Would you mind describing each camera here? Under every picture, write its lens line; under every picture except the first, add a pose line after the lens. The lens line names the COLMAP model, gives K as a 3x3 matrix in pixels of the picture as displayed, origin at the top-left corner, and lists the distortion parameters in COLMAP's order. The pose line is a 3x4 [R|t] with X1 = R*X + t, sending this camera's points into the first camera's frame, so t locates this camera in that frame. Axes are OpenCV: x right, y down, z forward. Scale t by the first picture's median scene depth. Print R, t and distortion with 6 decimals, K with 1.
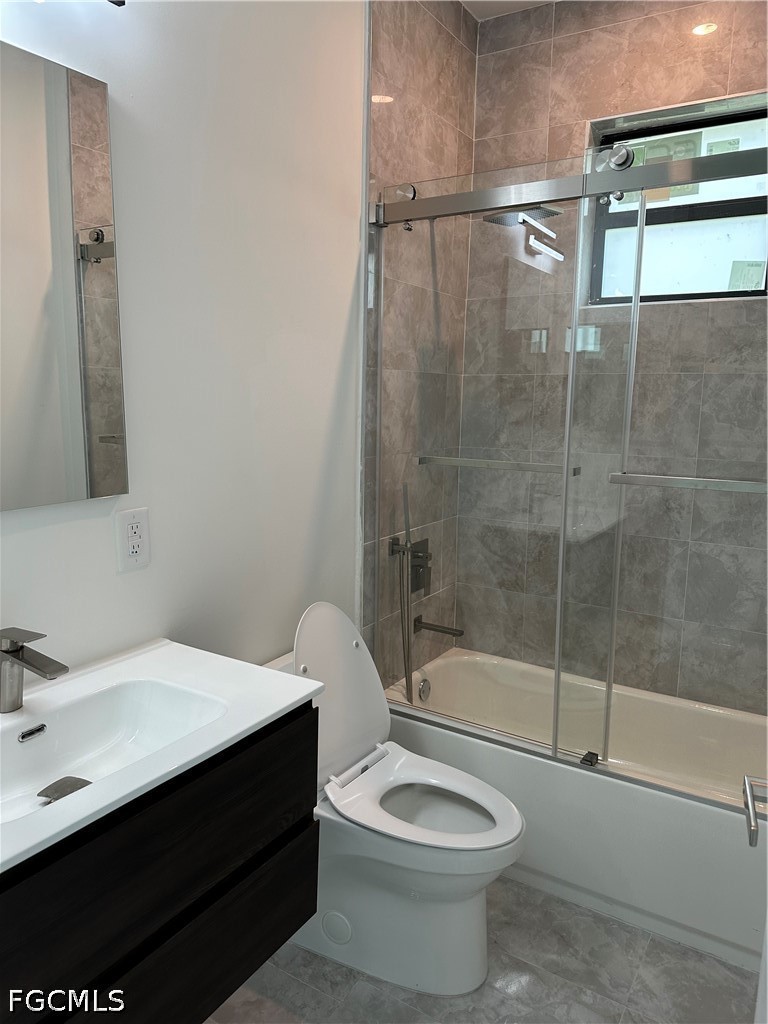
lens RADIAL K [[717.3, 0, 383.9], [0, 717.3, 511.3], [0, 0, 1]] dist [0.006570, -0.004455]
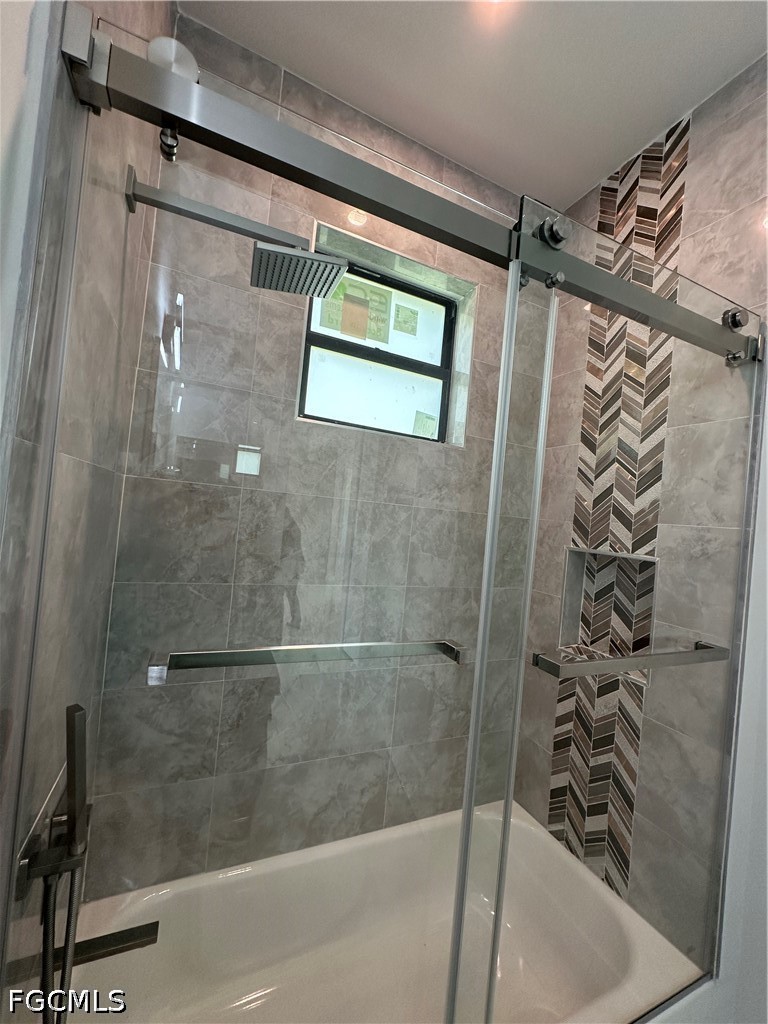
lens RADIAL K [[411.2, 0, 383.3], [0, 411.2, 513.2], [0, 0, 1]] dist [-0.000893, 0.000186]
pose [[0.557668, 0.047474, 0.828705, -0.077950], [0.044407, 0.995227, -0.086897, -0.121558], [-0.828875, 0.085260, 0.552899, 0.649953]]
